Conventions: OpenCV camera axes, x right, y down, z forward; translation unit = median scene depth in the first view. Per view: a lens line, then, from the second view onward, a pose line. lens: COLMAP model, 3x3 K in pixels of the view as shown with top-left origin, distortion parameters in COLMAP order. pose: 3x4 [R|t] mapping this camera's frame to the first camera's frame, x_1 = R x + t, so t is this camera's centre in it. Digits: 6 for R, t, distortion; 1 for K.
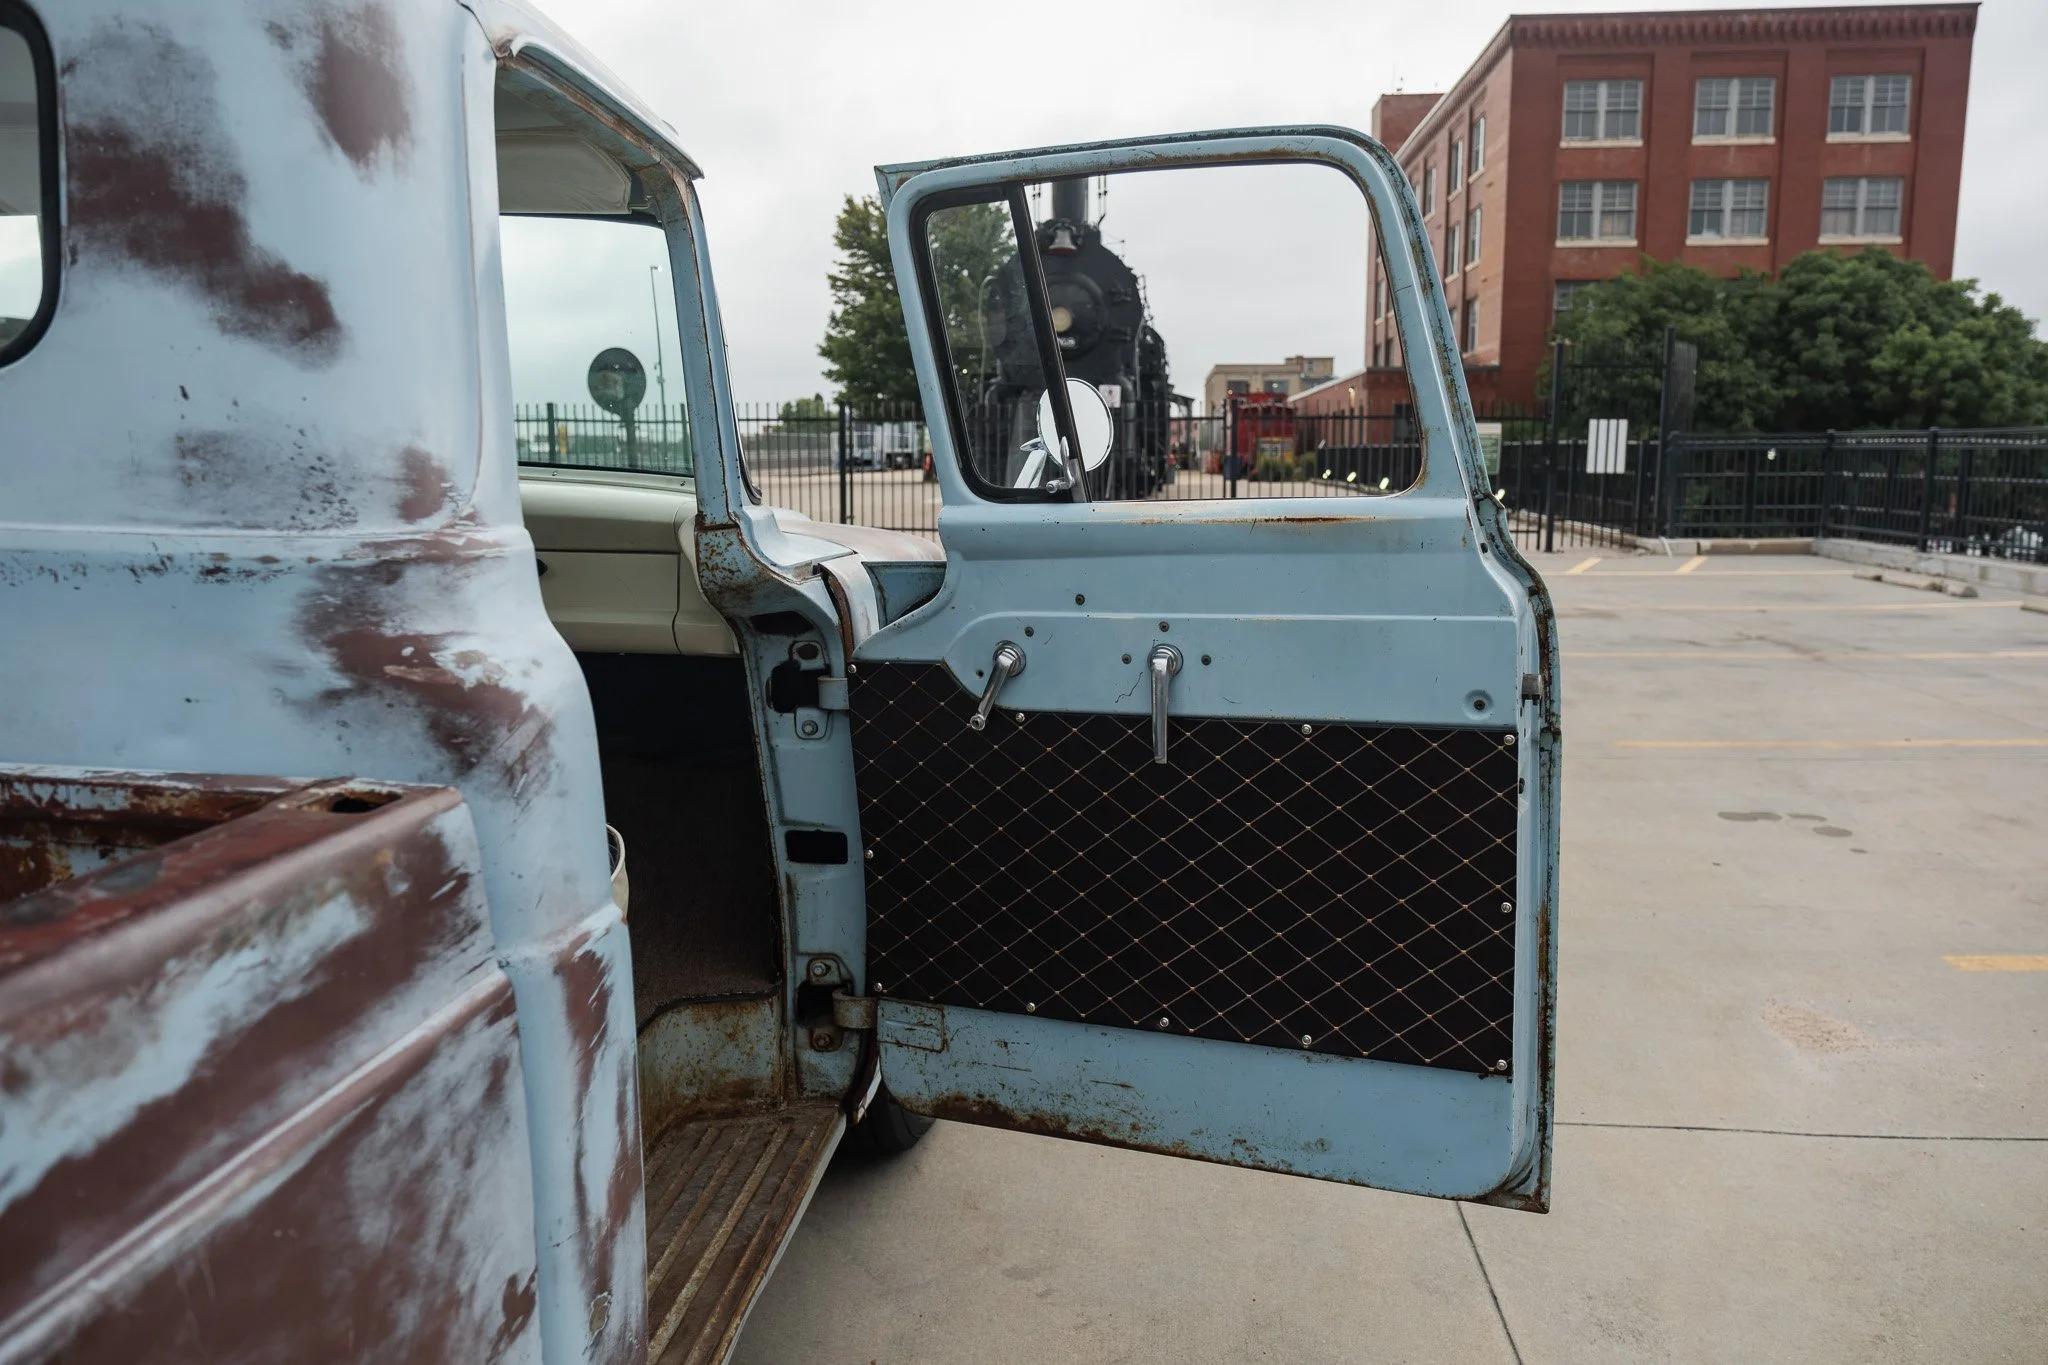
lens RADIAL K [[1402.1, 0, 1043.2], [0, 1402.1, 669.5], [0, 0, 1]] dist [-0.028042, 0.007053]
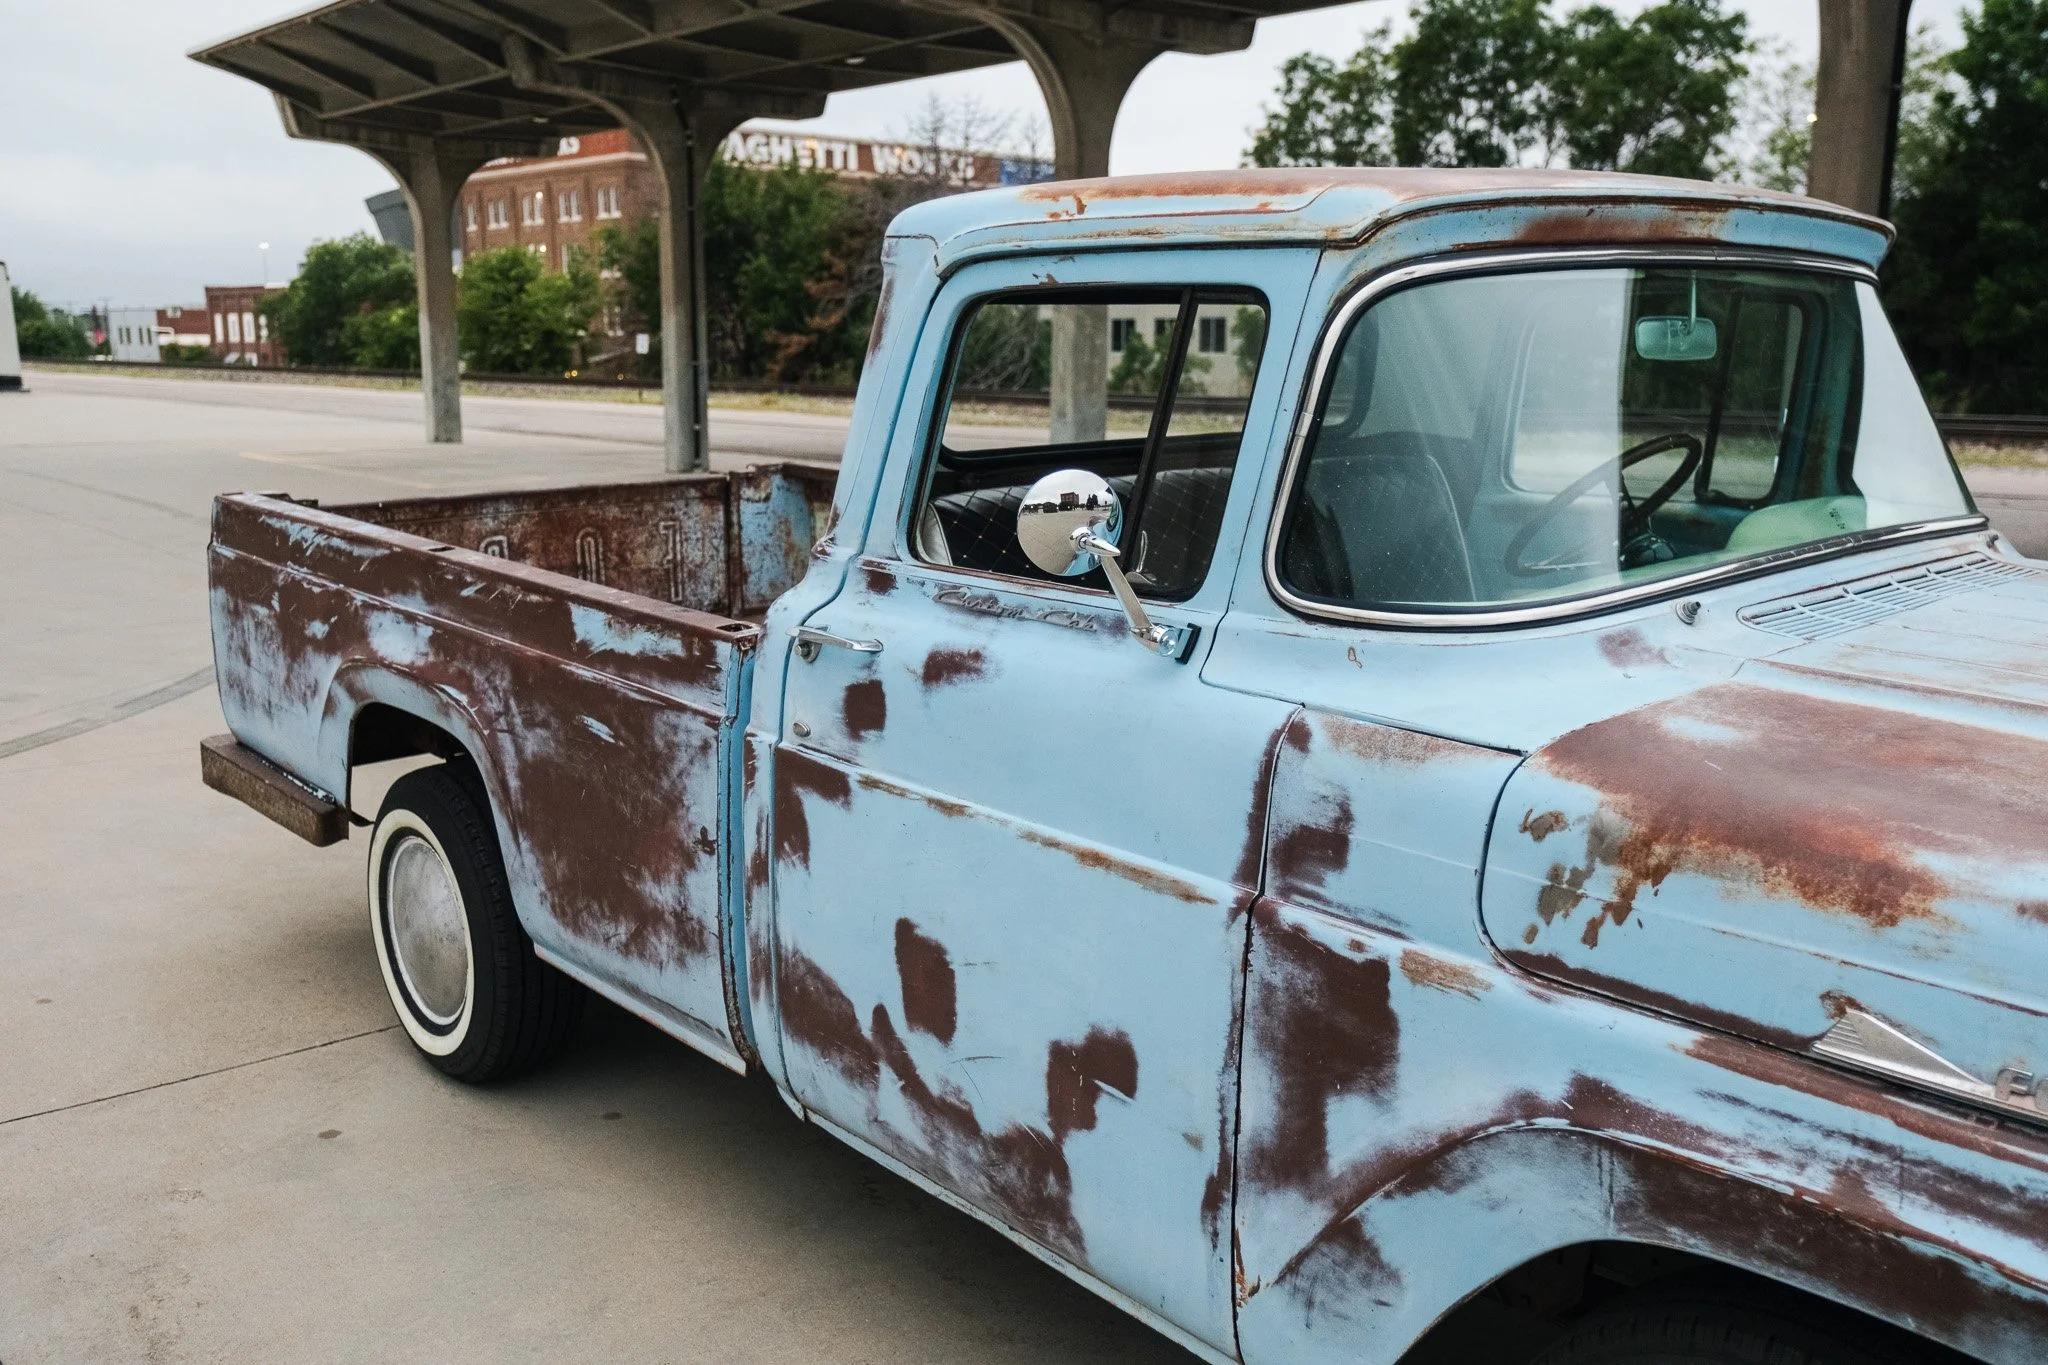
lens RADIAL K [[1686.8, 0, 1025.9], [0, 1686.8, 681.7], [0, 0, 1]] dist [0.013118, -0.034163]
pose [[-0.674362, 0.140992, -0.724816, 0.078039], [-0.118641, 0.948159, 0.294819, -0.043461], [0.728808, 0.284807, -0.622675, 0.181574]]
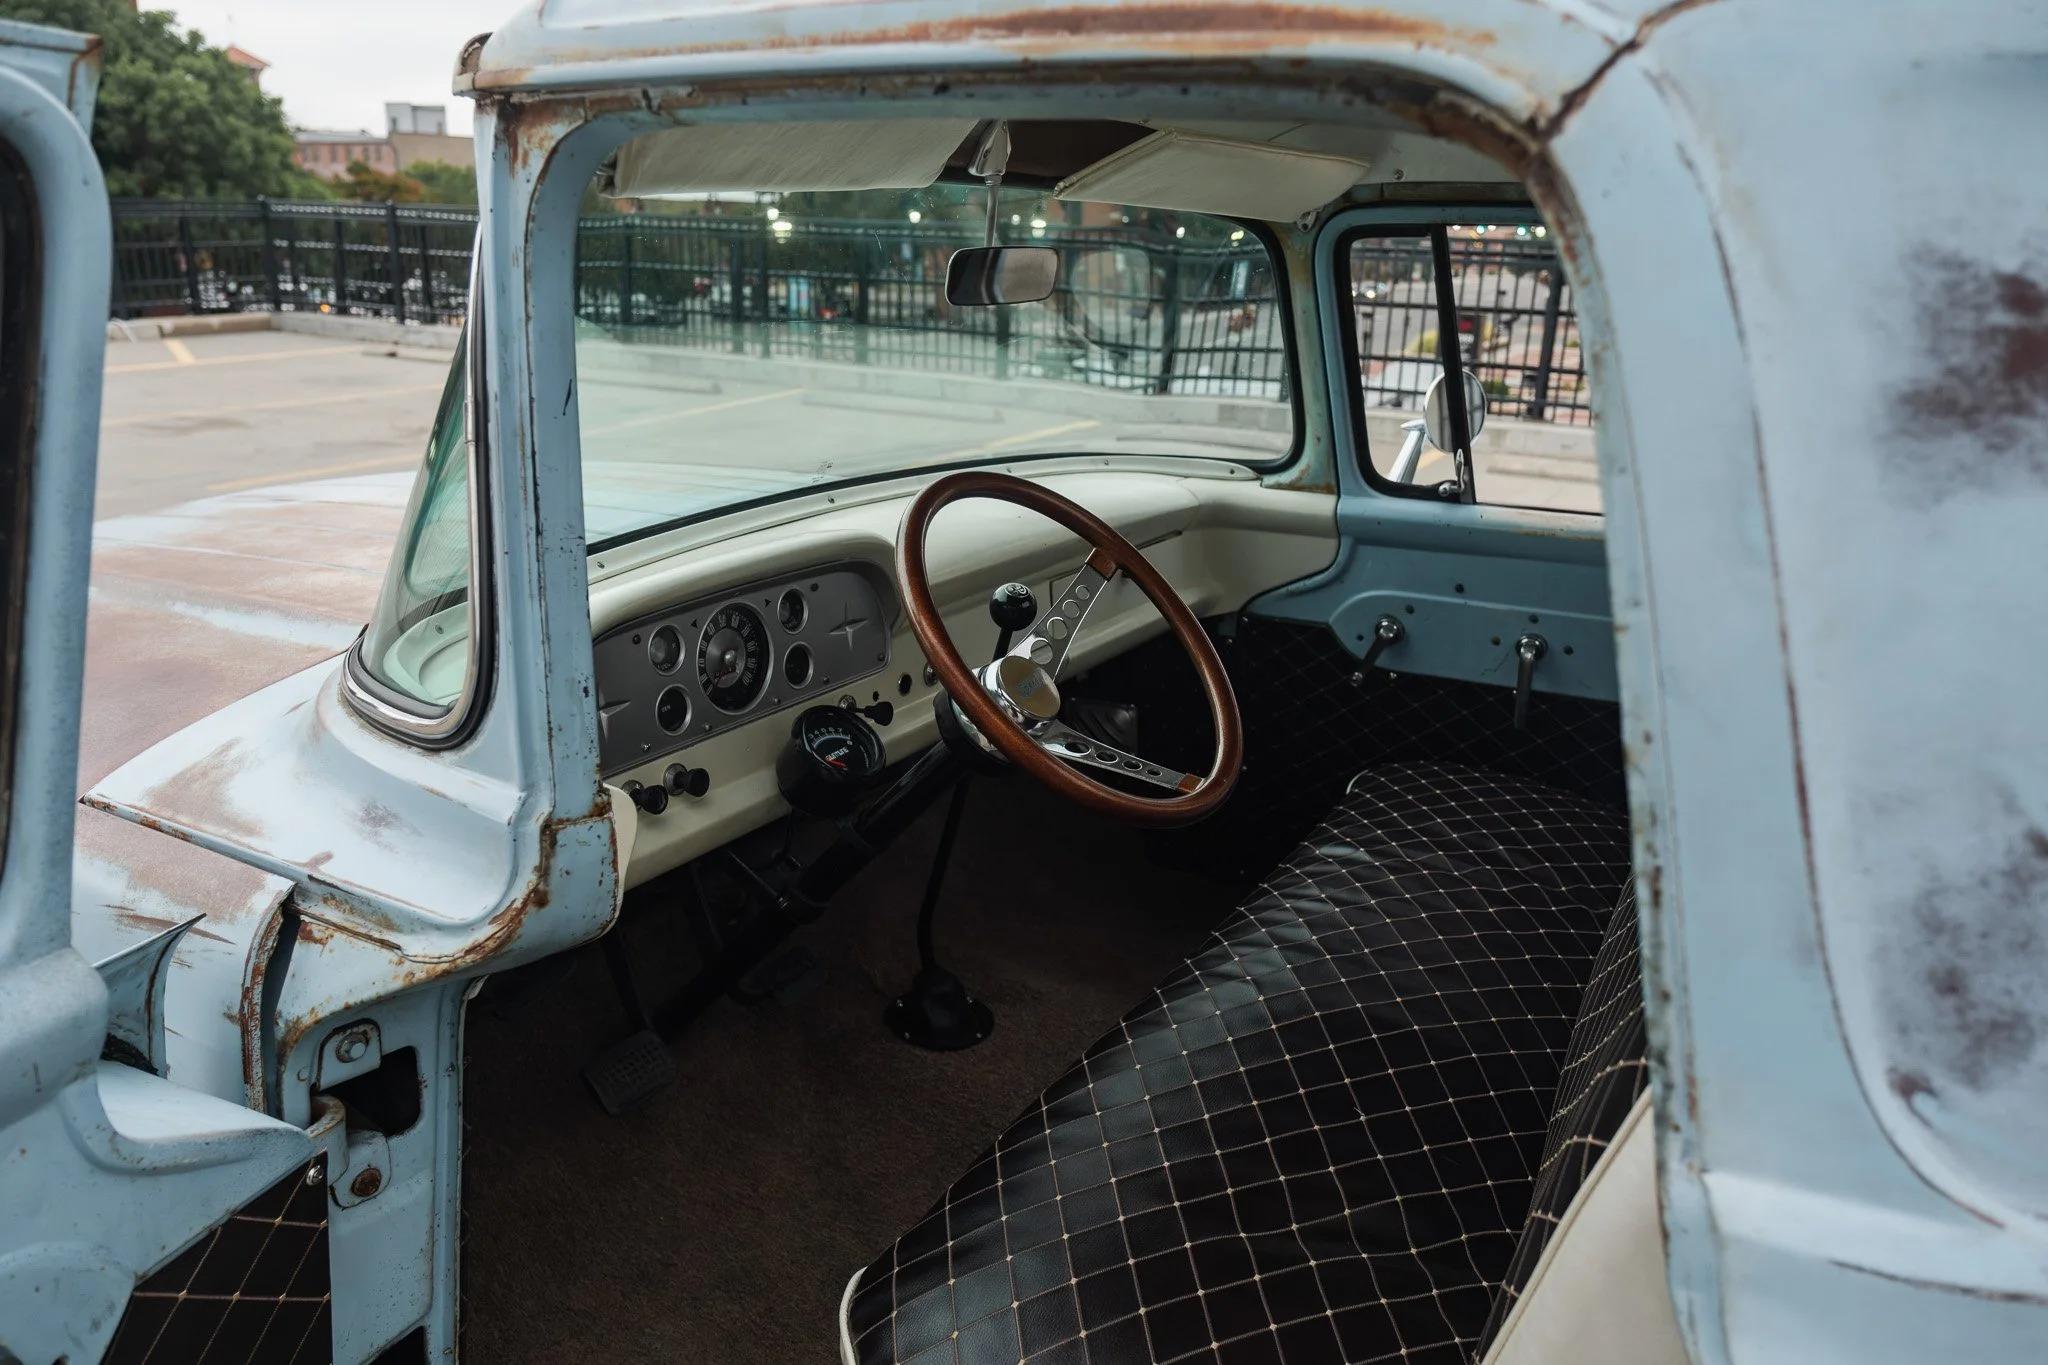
lens RADIAL K [[1456.5, 0, 1037.7], [0, 1456.5, 675.8], [0, 0, 1]] dist [-0.000525, -0.007302]
pose [[0.412390, -0.269181, 0.870331, -0.162677], [0.116636, 0.963089, 0.242604, -0.032438], [-0.903510, 0.001464, 0.428565, 0.078240]]
